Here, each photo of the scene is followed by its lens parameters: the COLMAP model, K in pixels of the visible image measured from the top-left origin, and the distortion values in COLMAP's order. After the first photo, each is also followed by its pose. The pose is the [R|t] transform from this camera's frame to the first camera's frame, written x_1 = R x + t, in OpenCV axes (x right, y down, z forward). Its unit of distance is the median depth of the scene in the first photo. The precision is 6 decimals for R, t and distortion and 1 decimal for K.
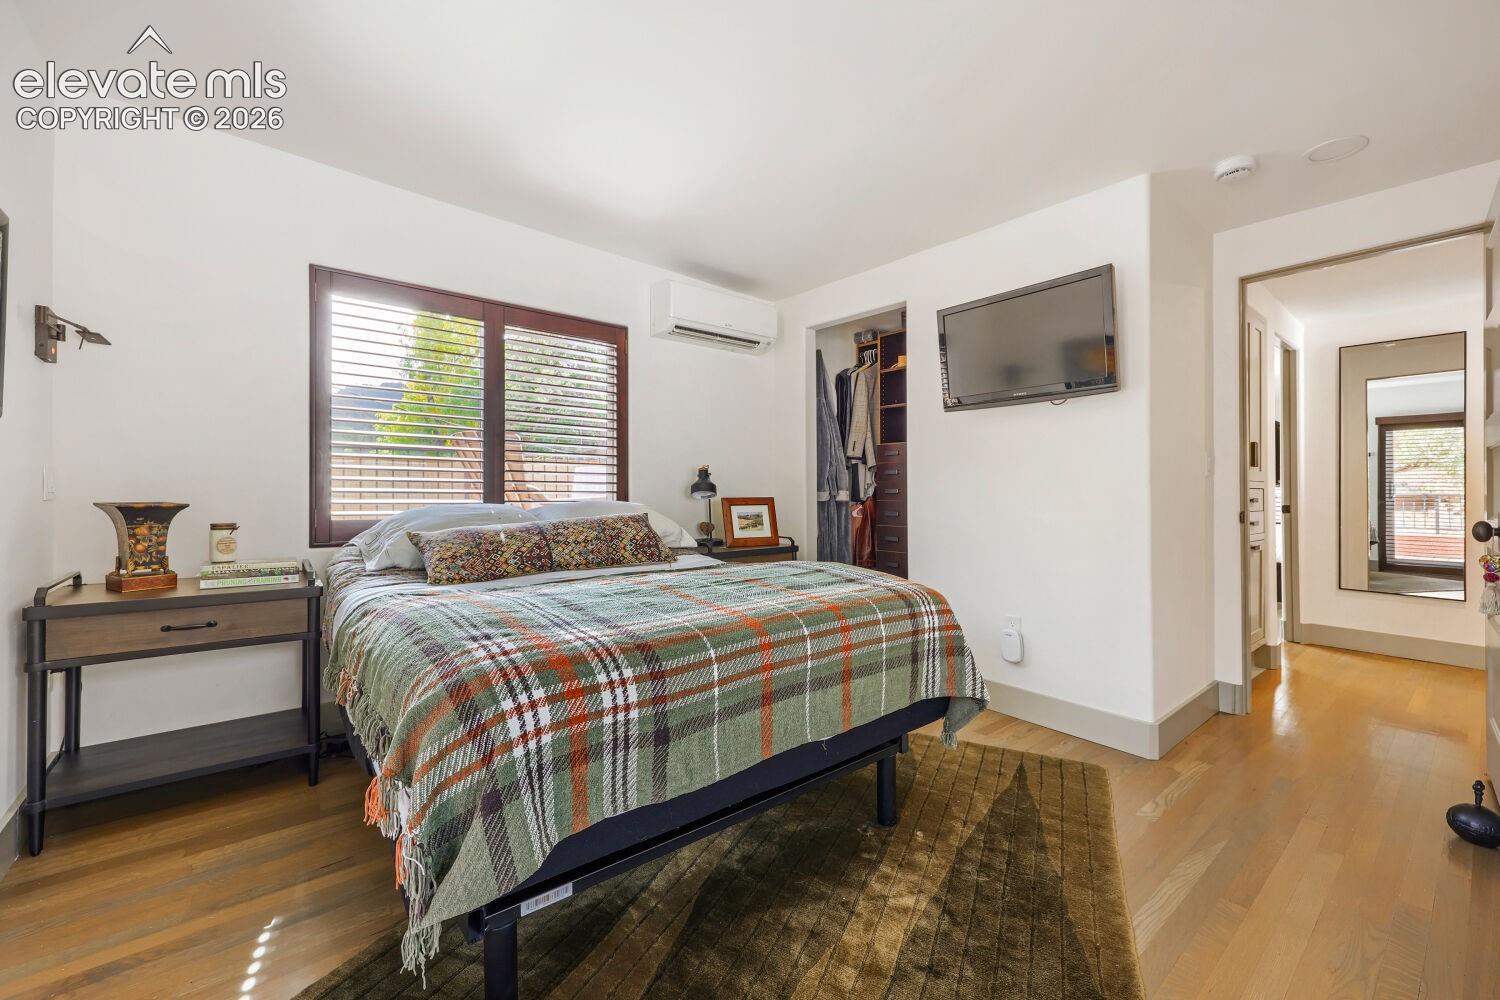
lens RADIAL K [[602.3, 0, 744.1], [0, 602.3, 487.0], [0, 0, 1]] dist [0.000749, 0.000057]
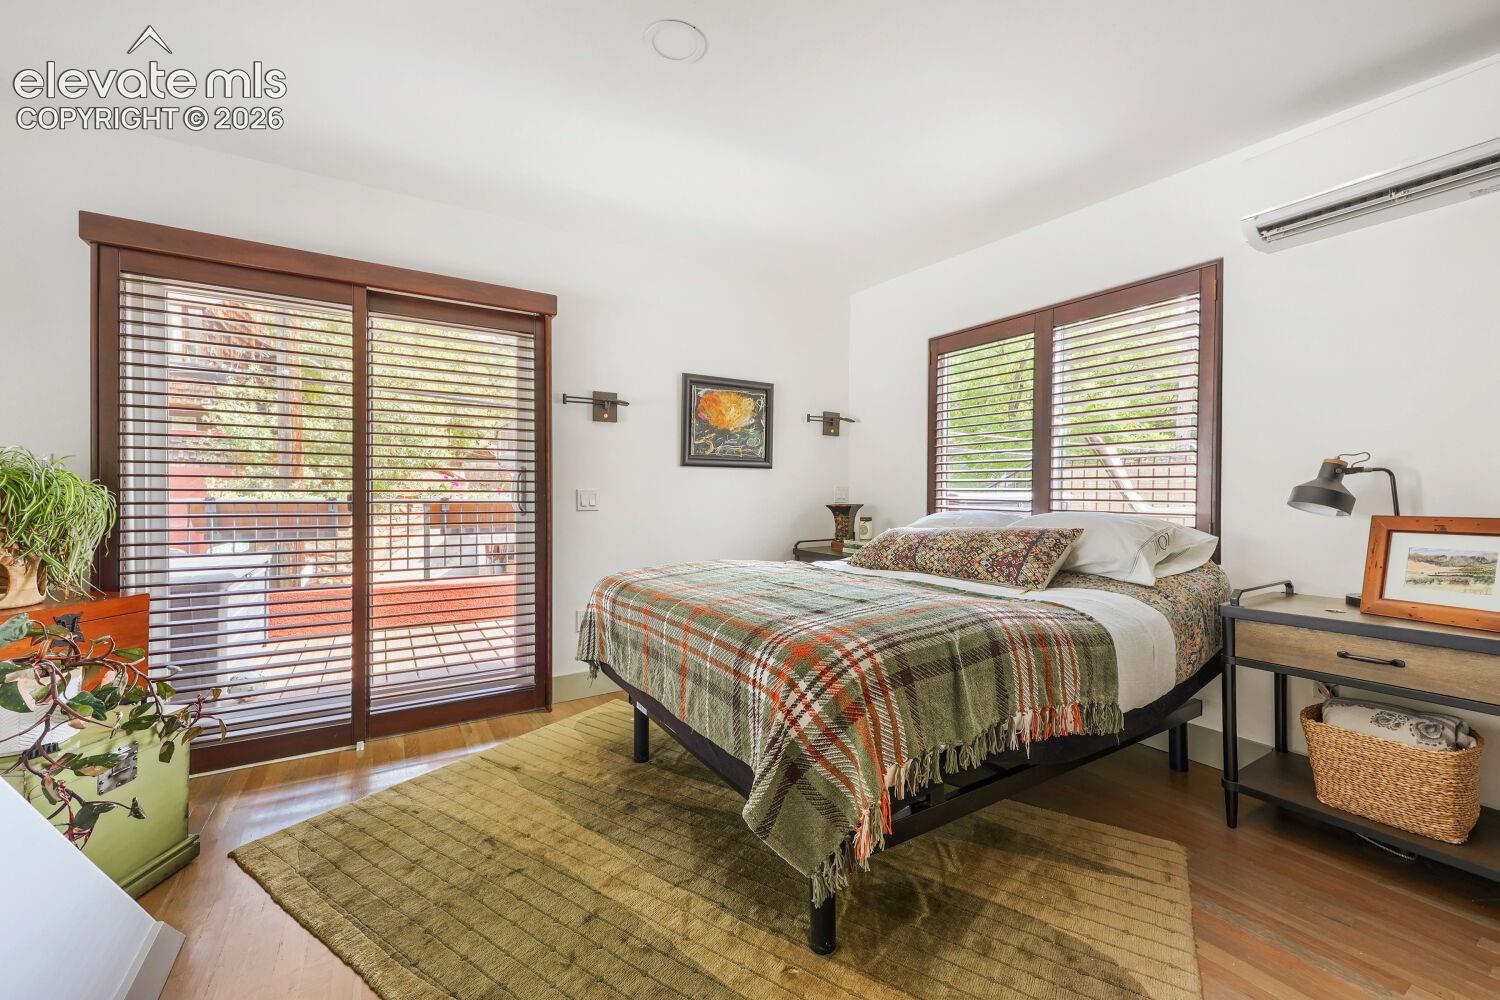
lens RADIAL K [[602.3, 0, 744.1], [0, 602.3, 487.0], [0, 0, 1]] dist [0.000749, 0.000057]
pose [[-0.137636, -0.012859, -0.990399, 0.748545], [0.004897, 0.999895, -0.013663, -0.002181], [0.990471, -0.006730, -0.137558, 0.761594]]
